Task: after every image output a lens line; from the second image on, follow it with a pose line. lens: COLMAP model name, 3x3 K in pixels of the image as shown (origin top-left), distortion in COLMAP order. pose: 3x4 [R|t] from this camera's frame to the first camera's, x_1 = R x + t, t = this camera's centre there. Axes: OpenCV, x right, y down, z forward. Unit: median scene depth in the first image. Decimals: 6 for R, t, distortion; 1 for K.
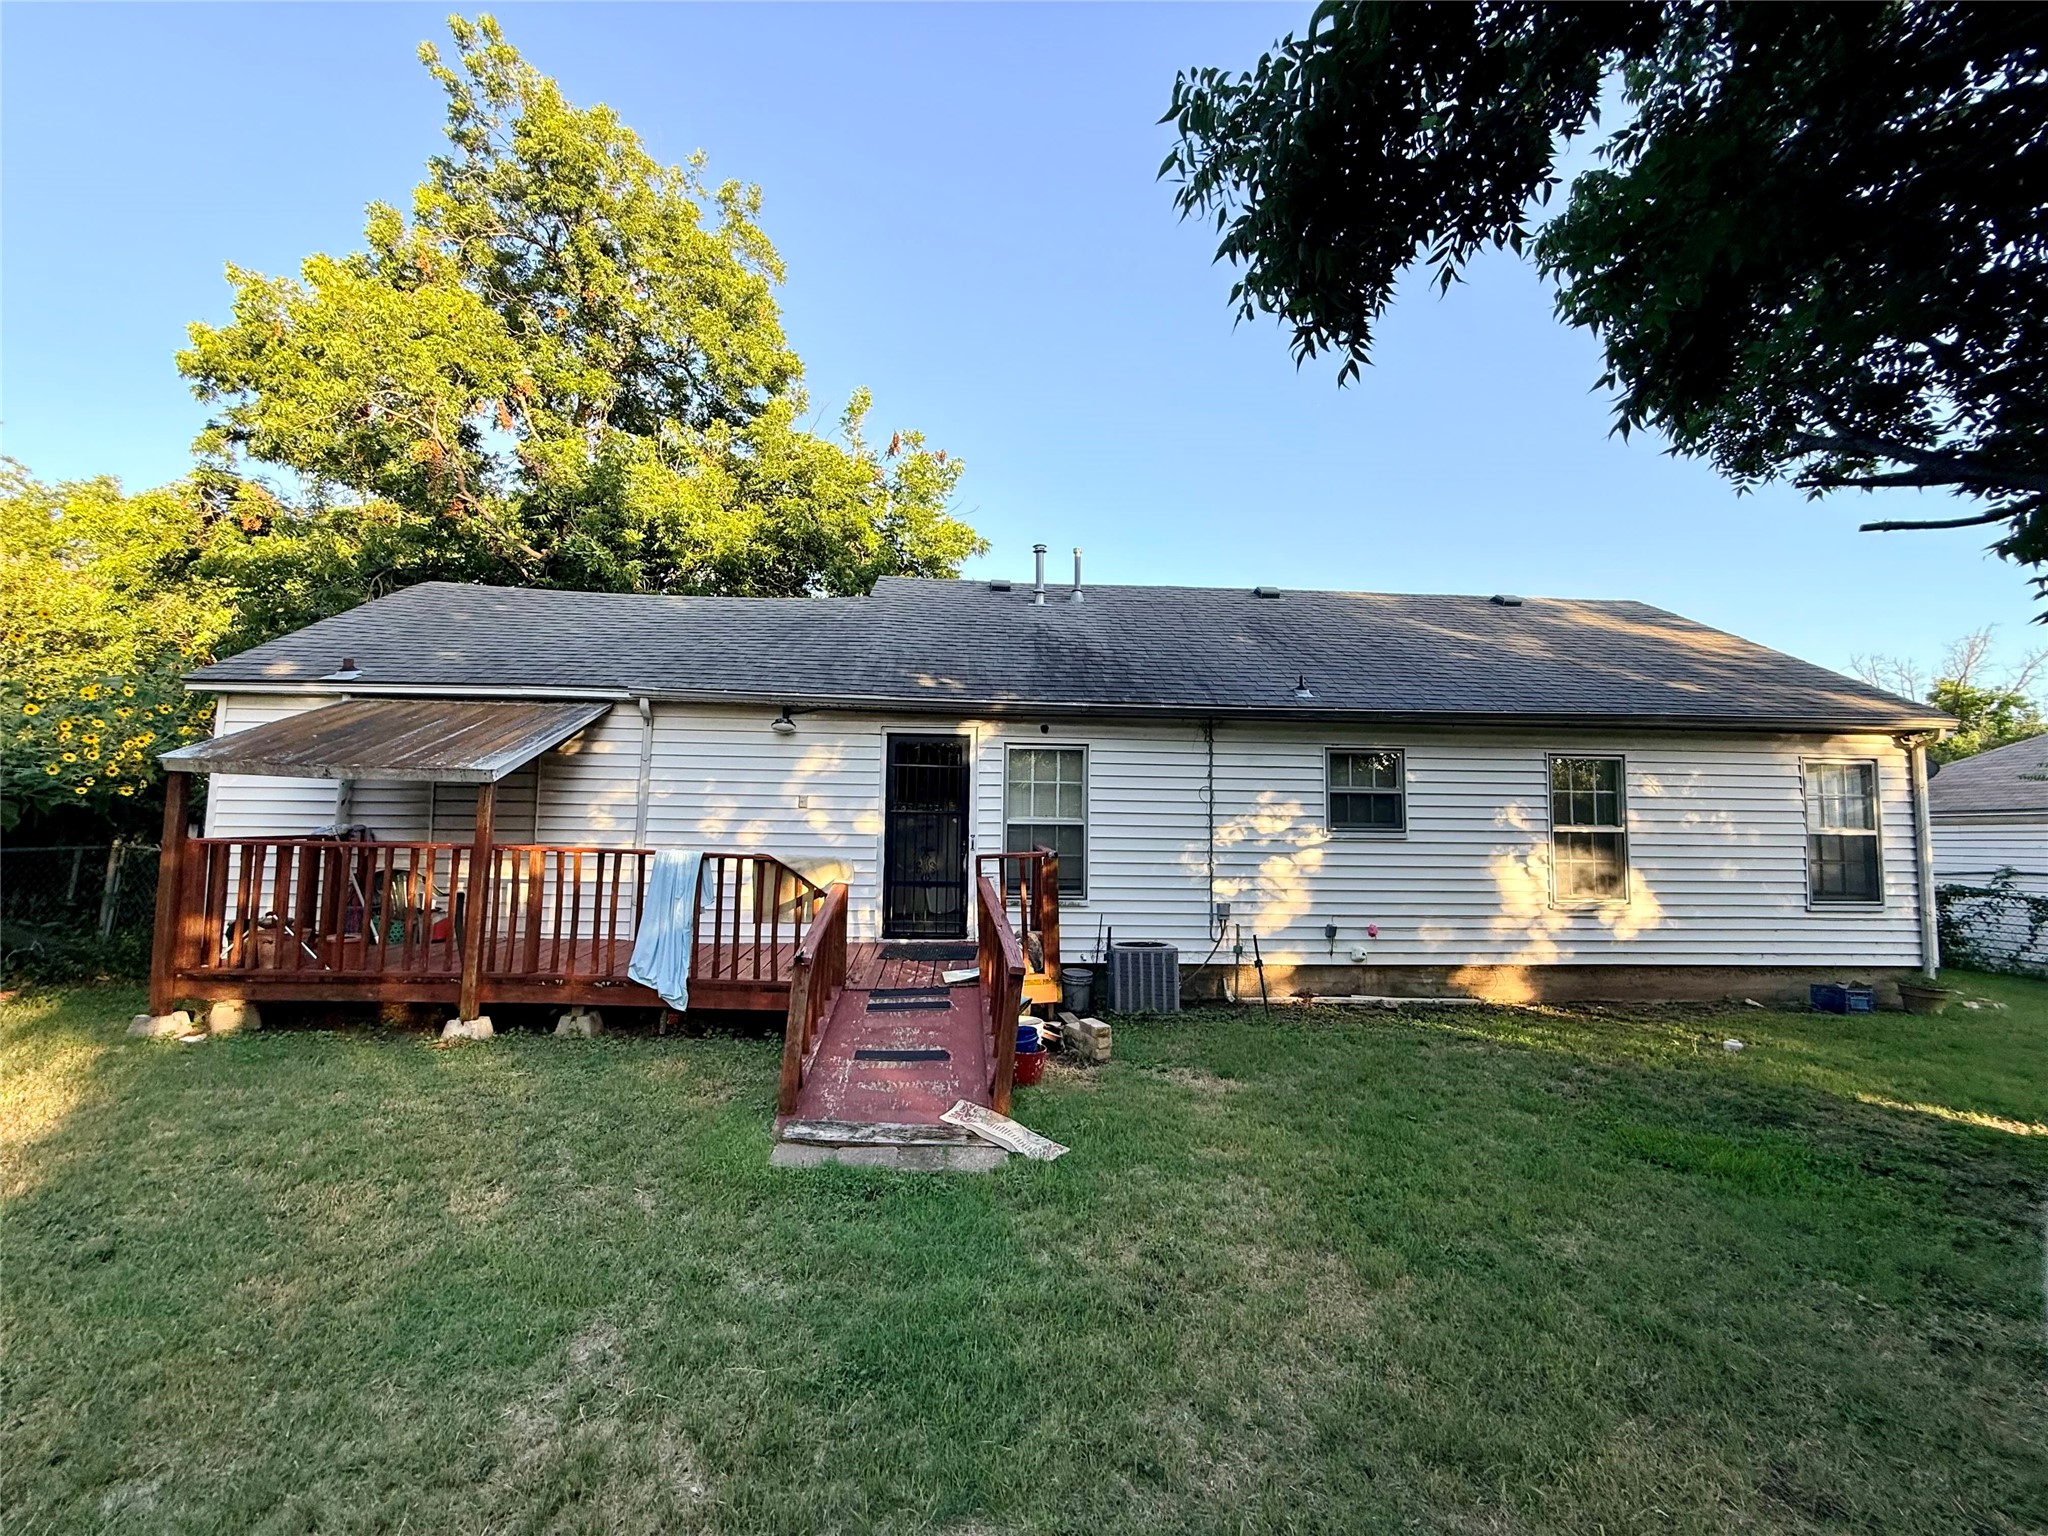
lens RADIAL K [[826.5, 0, 1021.8], [0, 826.5, 763.7], [0, 0, 1]] dist [-0.002939, -0.000109]
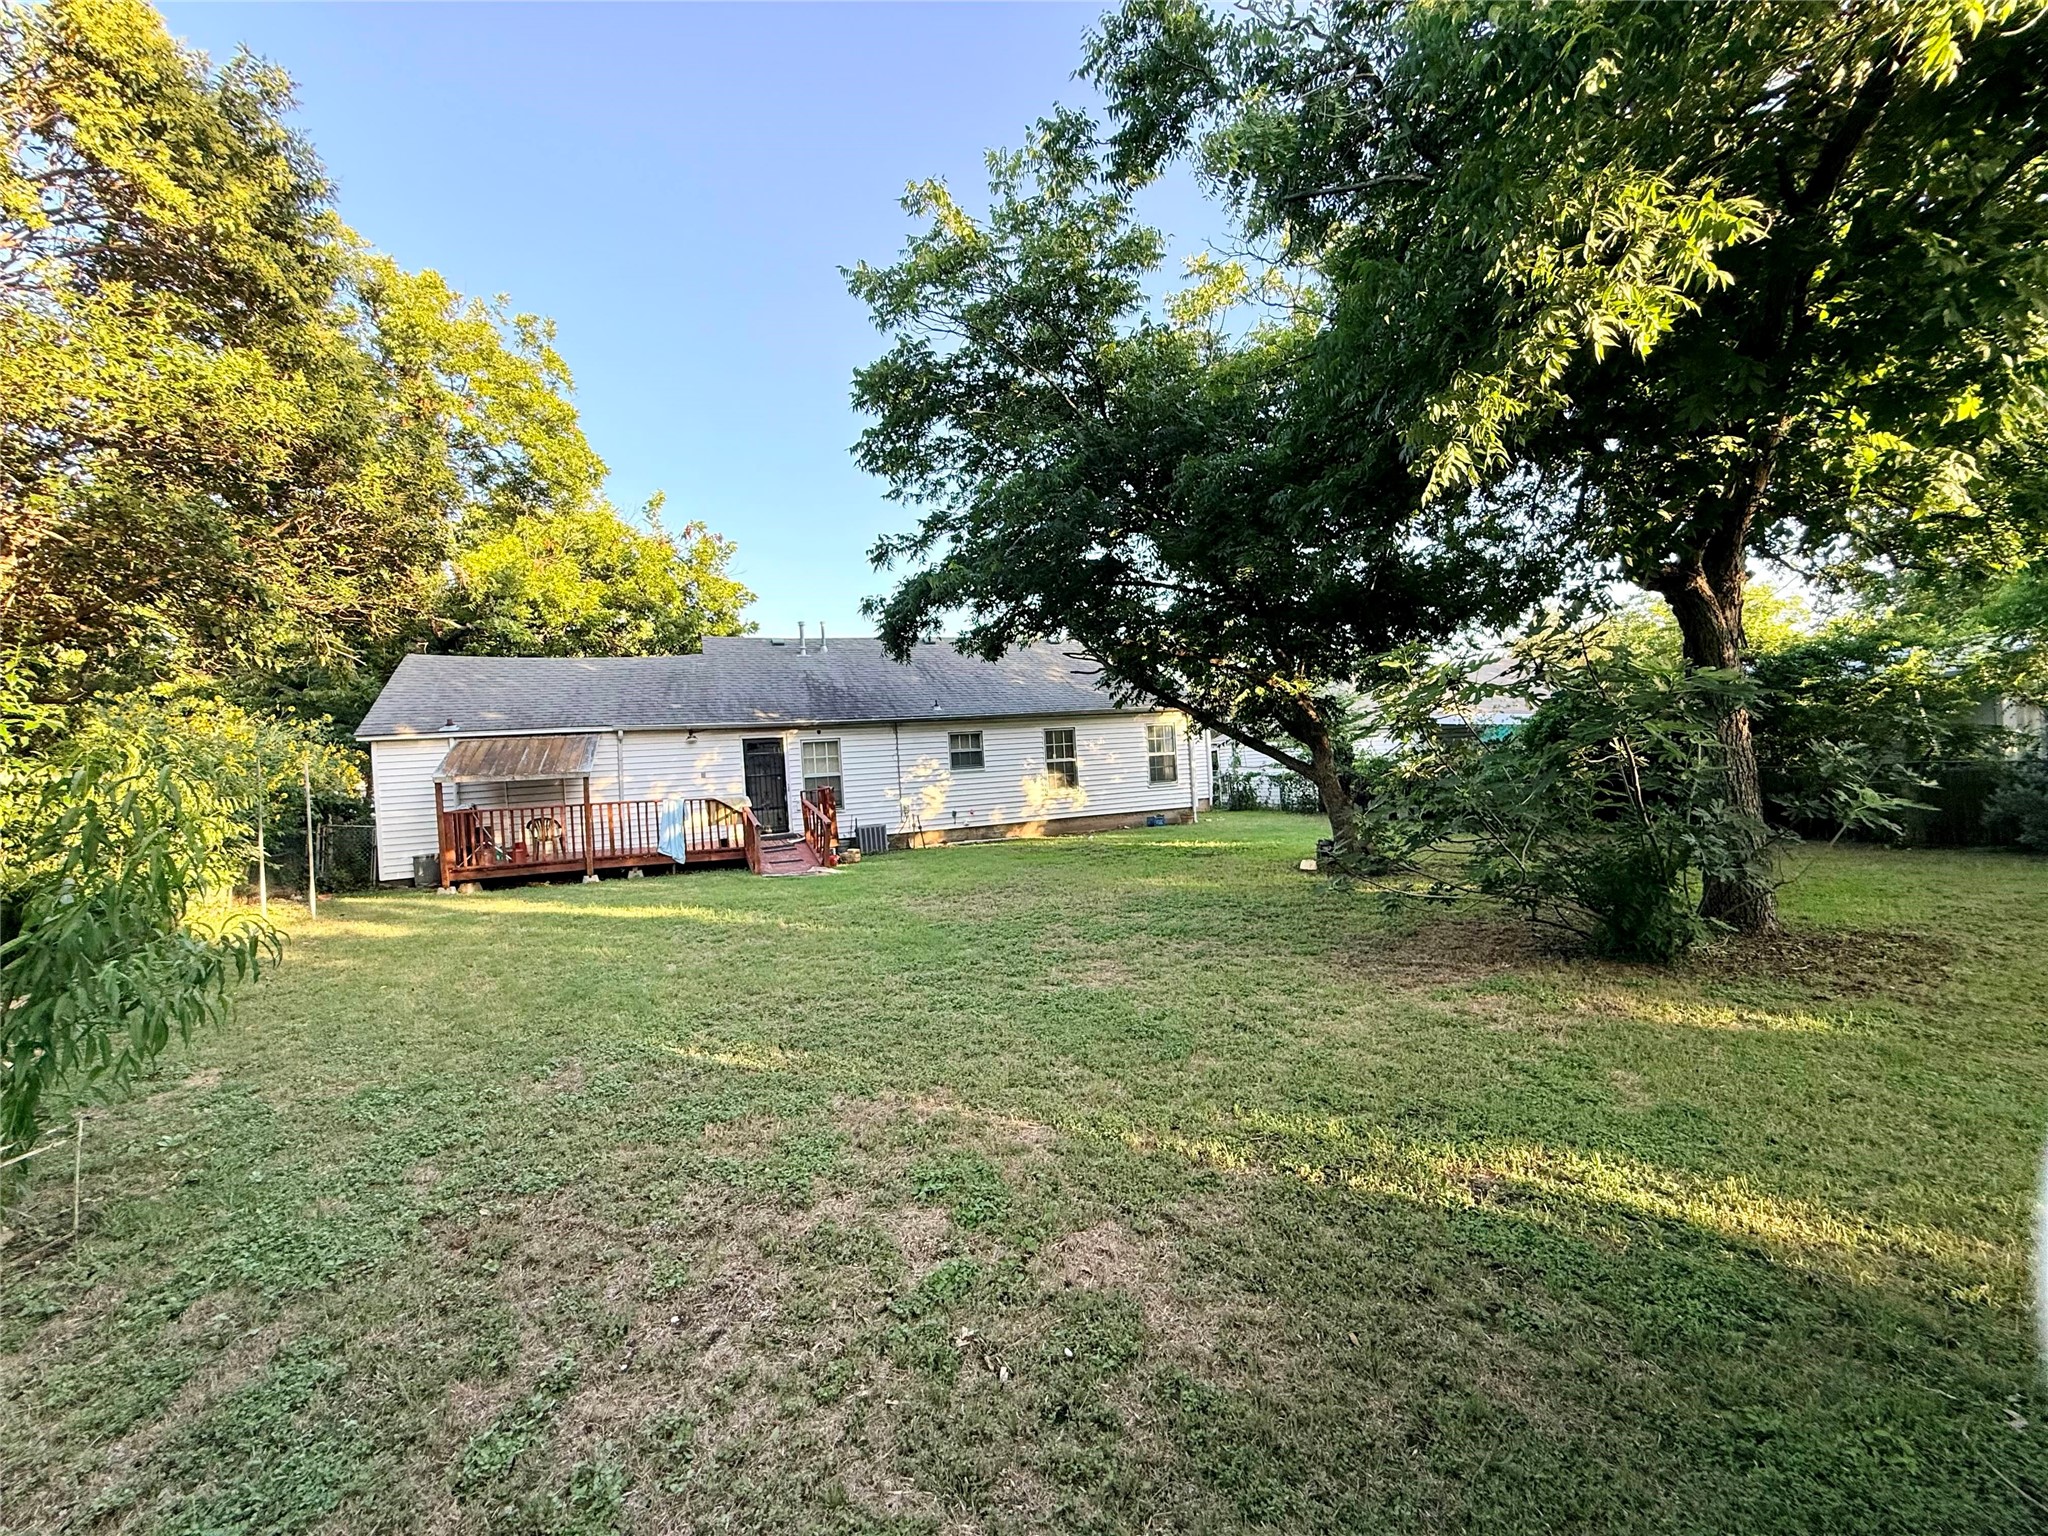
lens RADIAL K [[826.5, 0, 1016.9], [0, 826.5, 755.0], [0, 0, 1]] dist [-0.002939, -0.000109]
pose [[0.948403, -0.070239, 0.309189, -0.151662], [0.053039, 0.996559, 0.063699, -0.092154], [-0.312599, -0.044013, 0.948865, -1.192845]]
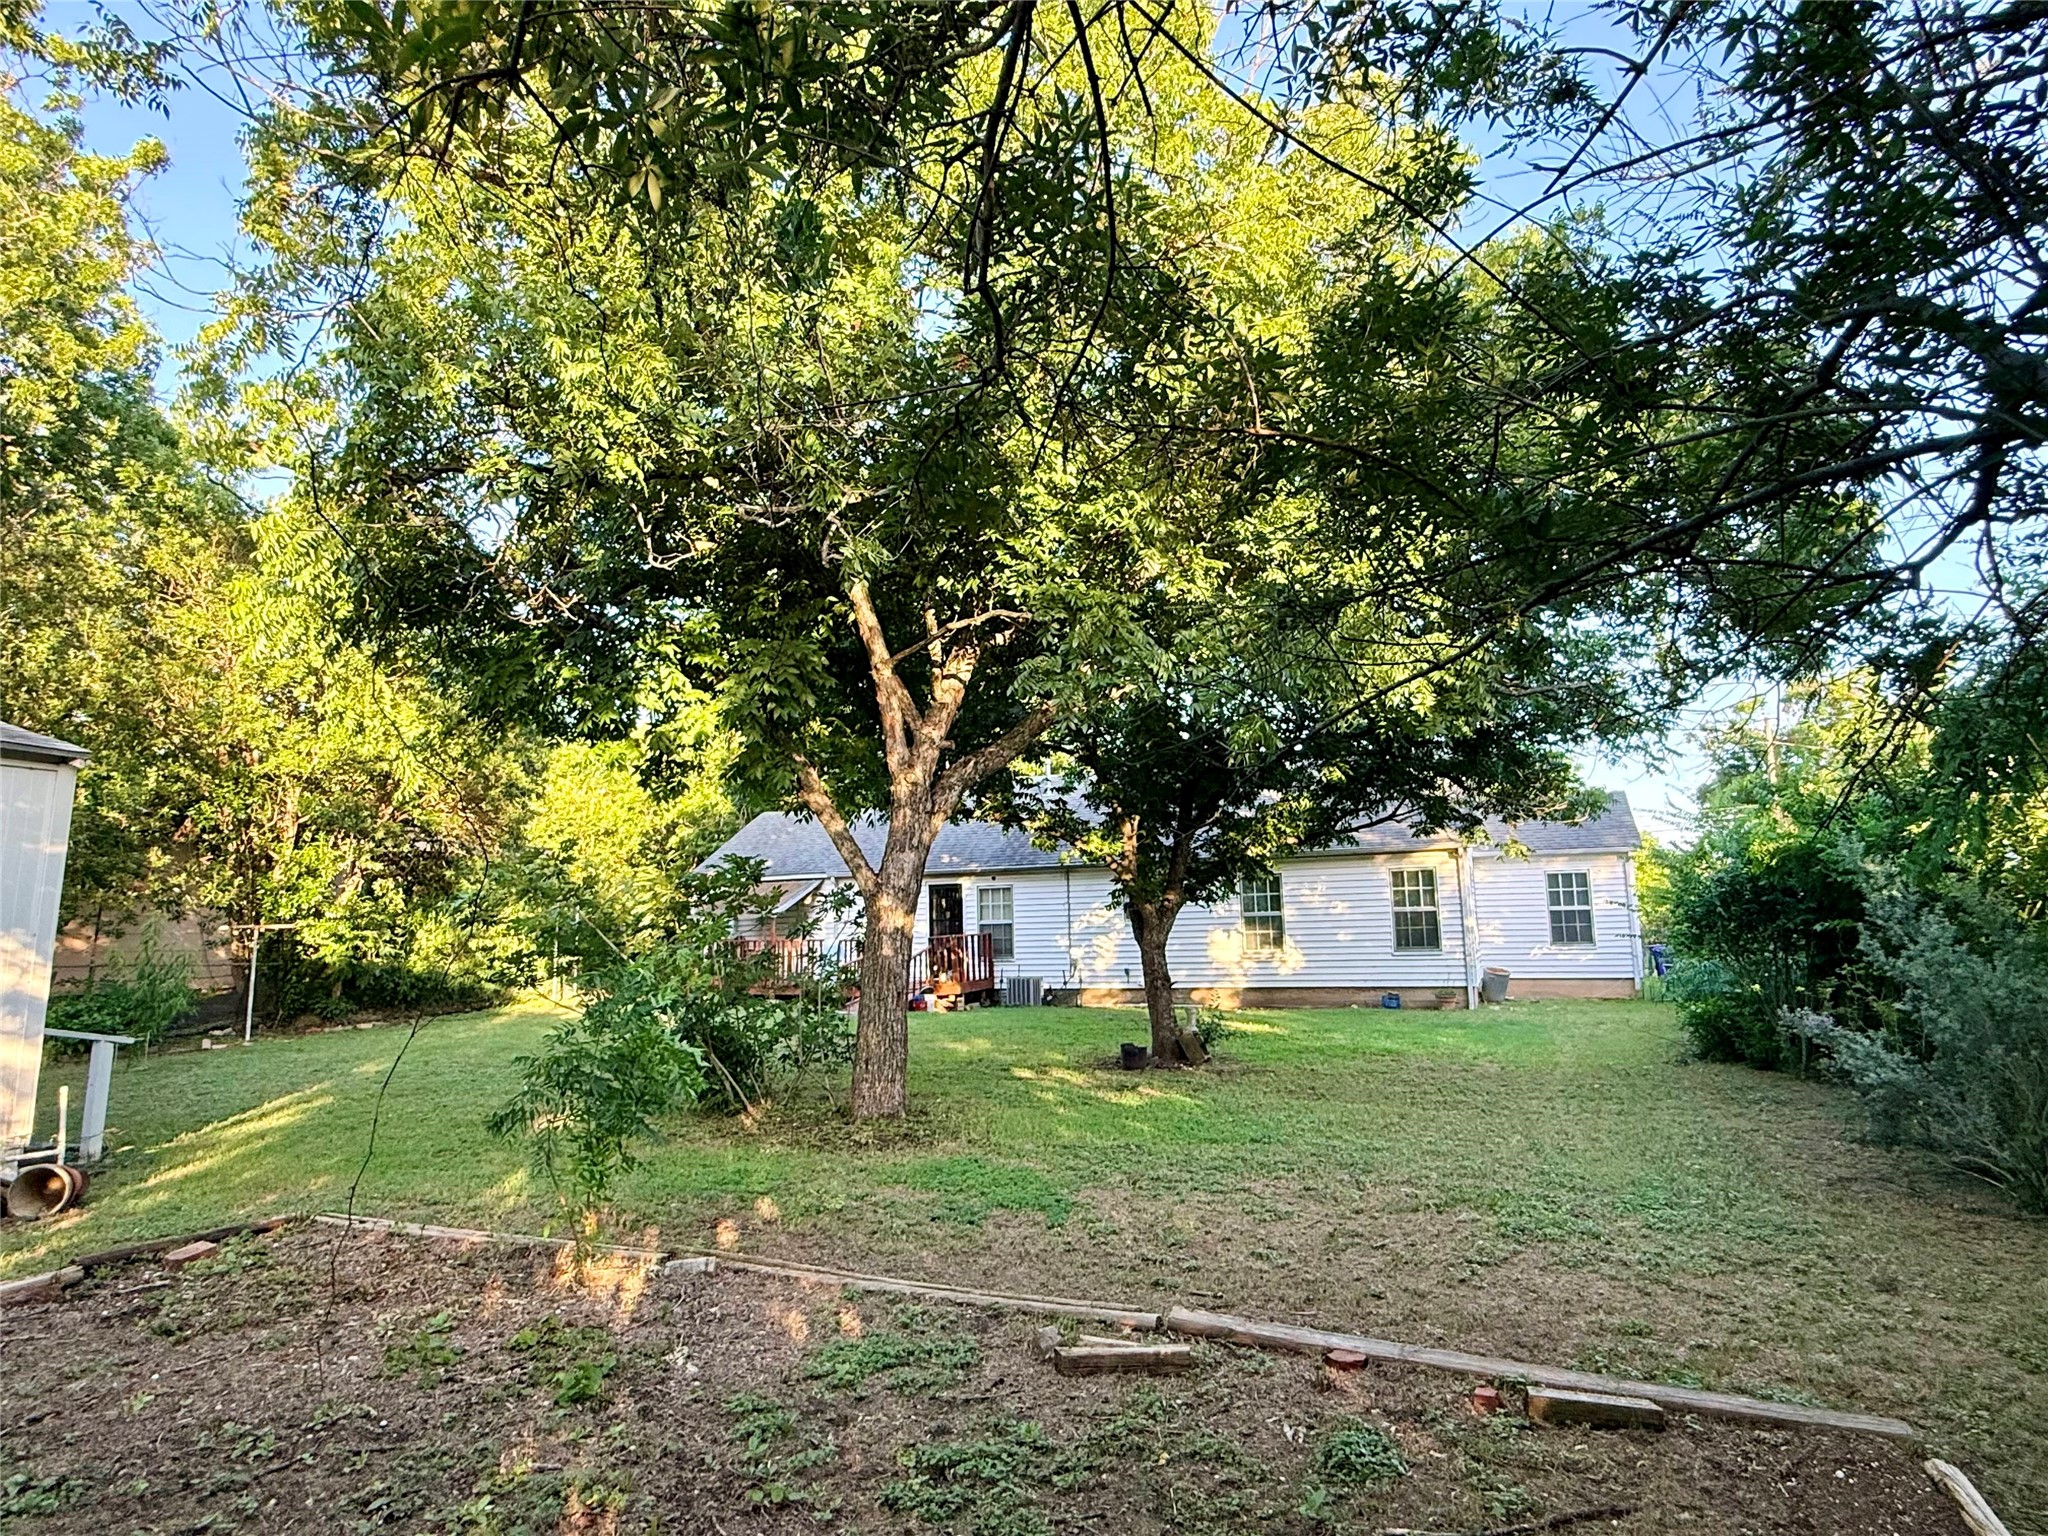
lens RADIAL K [[1129.0, 0, 1026.1], [0, 1129.0, 762.4], [0, 0, 1]] dist [-0.002659, -0.000076]
pose [[0.907765, -0.099003, -0.407629, 1.314649], [0.069076, 0.993764, -0.087531, -0.078015], [0.413753, 0.051301, 0.908942, -1.624270]]
